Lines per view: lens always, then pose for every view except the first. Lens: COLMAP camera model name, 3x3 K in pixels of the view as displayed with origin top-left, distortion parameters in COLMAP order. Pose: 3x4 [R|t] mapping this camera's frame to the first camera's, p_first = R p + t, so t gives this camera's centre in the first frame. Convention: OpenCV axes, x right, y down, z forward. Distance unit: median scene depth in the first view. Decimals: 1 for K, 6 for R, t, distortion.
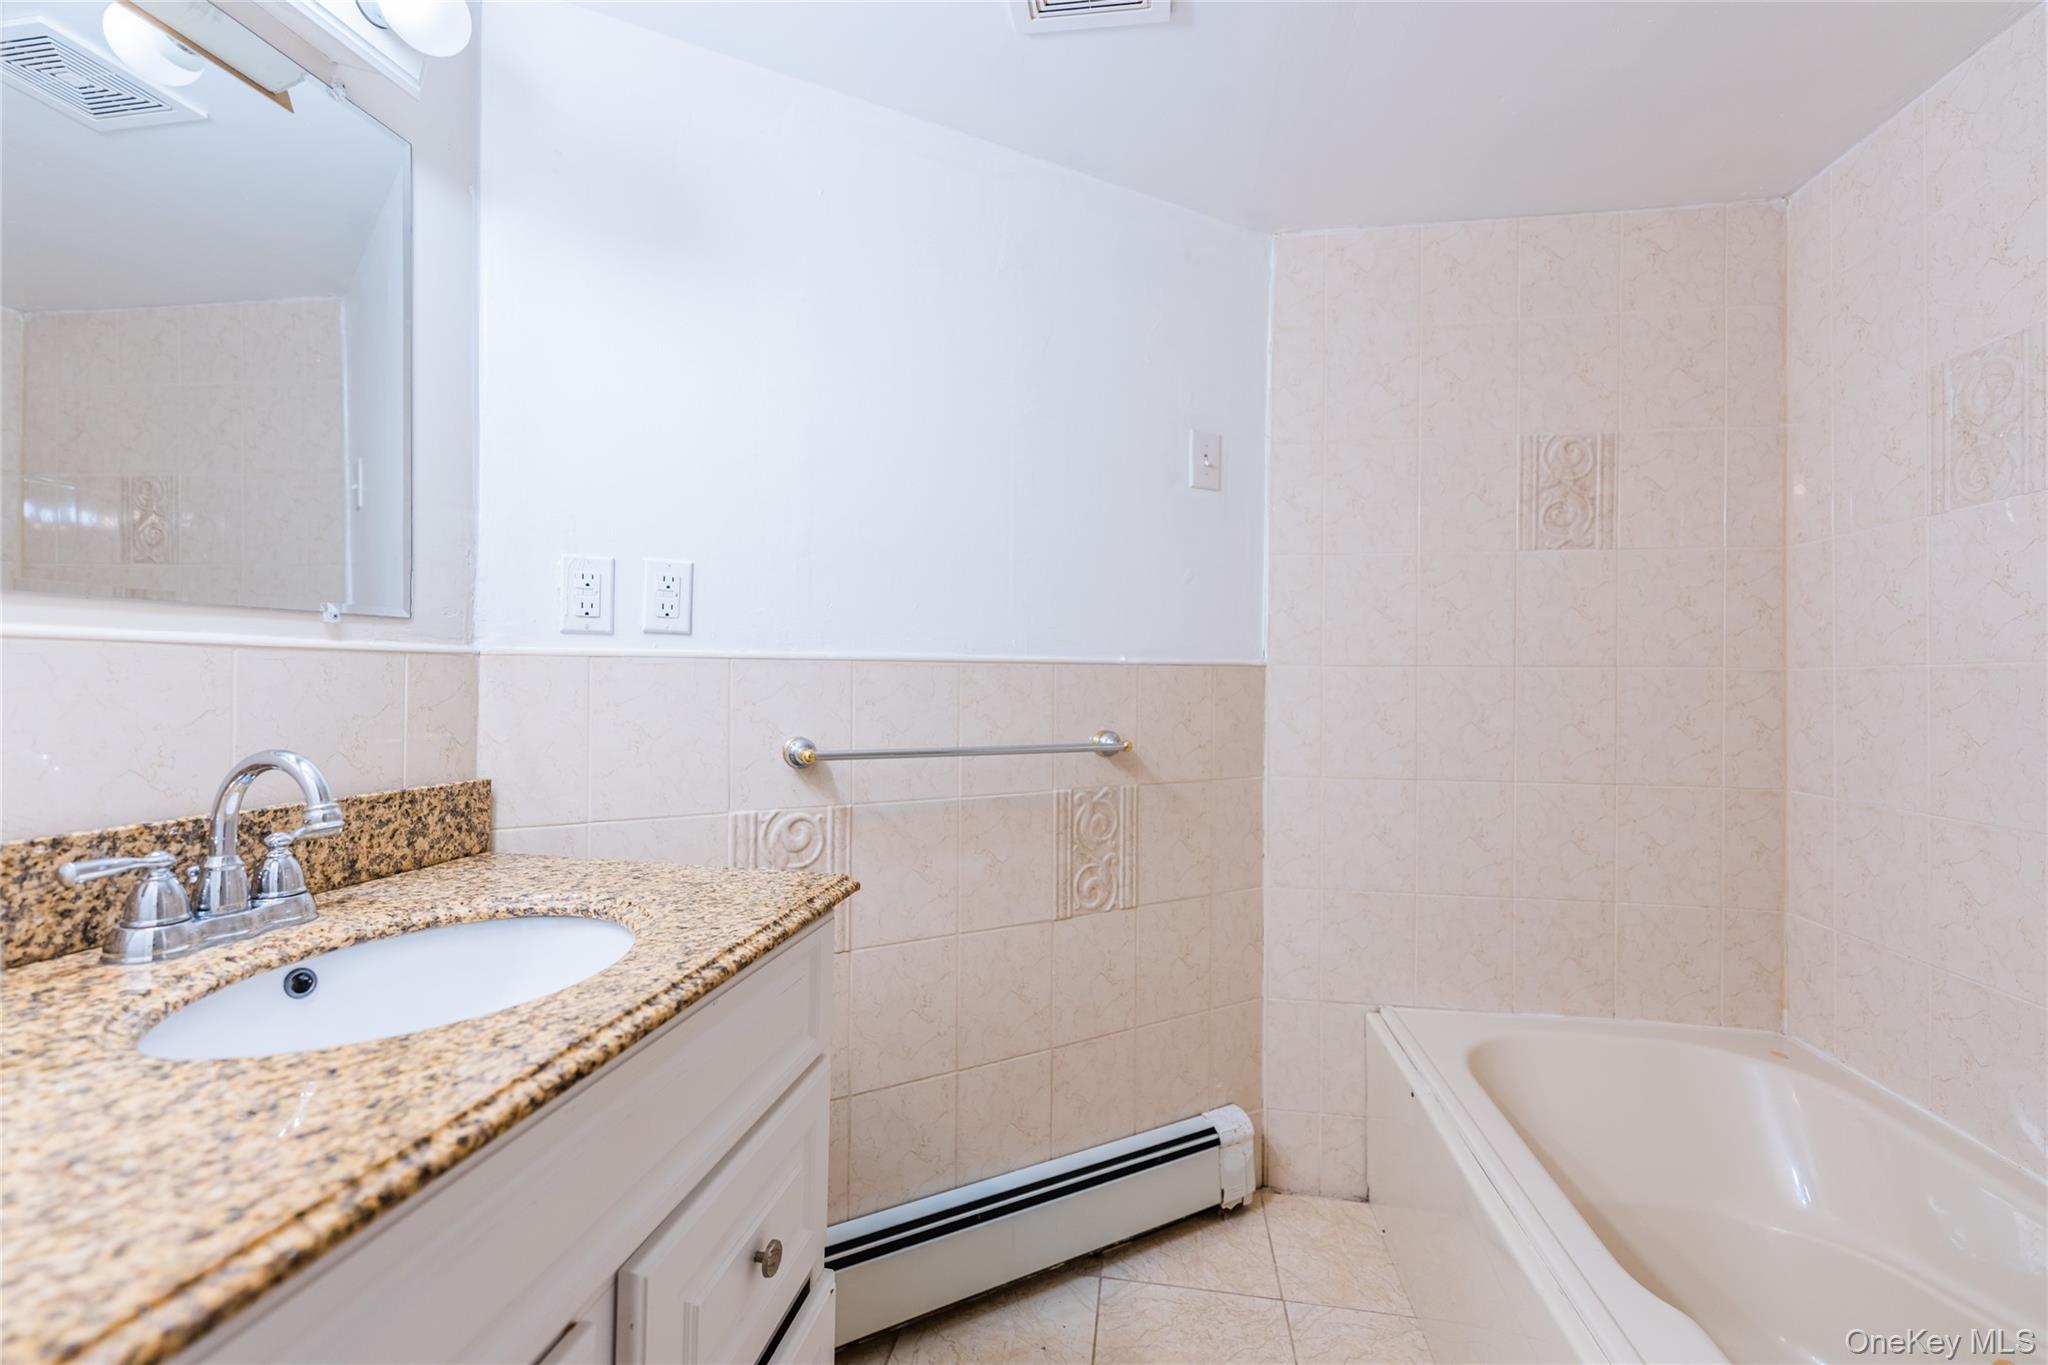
lens RADIAL K [[837.9, 0, 1015.2], [0, 837.9, 663.9], [0, 0, 1]] dist [0.001586, -0.000119]
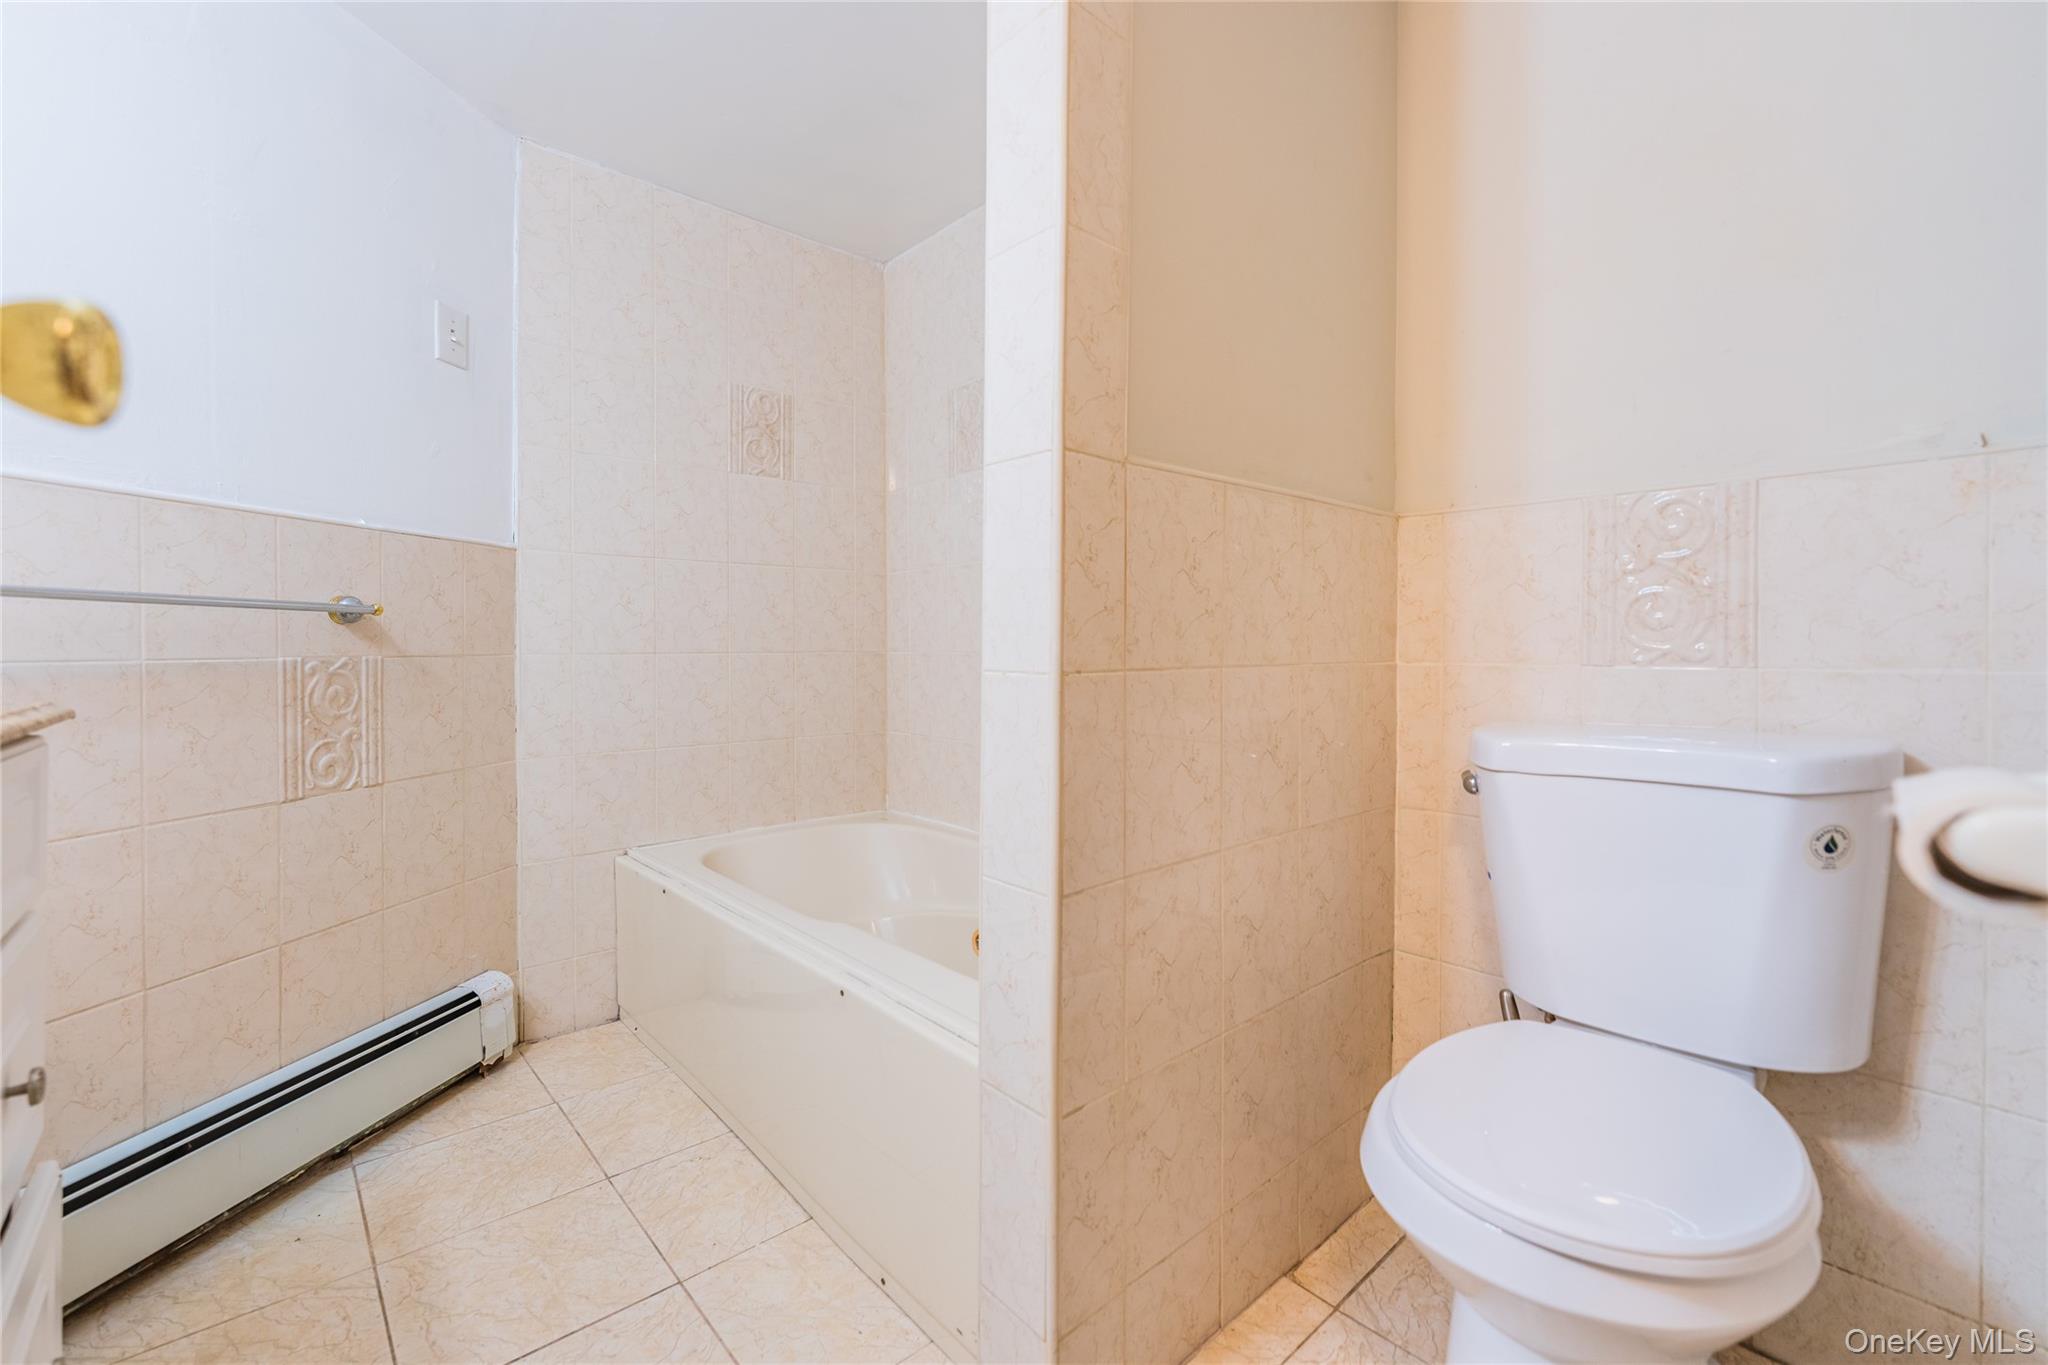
lens RADIAL K [[855.6, 0, 1028.3], [0, 855.6, 631.2], [0, 0, 1]] dist [0.003106, 0.000236]
pose [[0.612031, -0.009428, 0.790778, -0.161914], [0.005058, 0.999955, 0.008007, 0.103316], [-0.790818, -0.000901, 0.612051, -0.165128]]
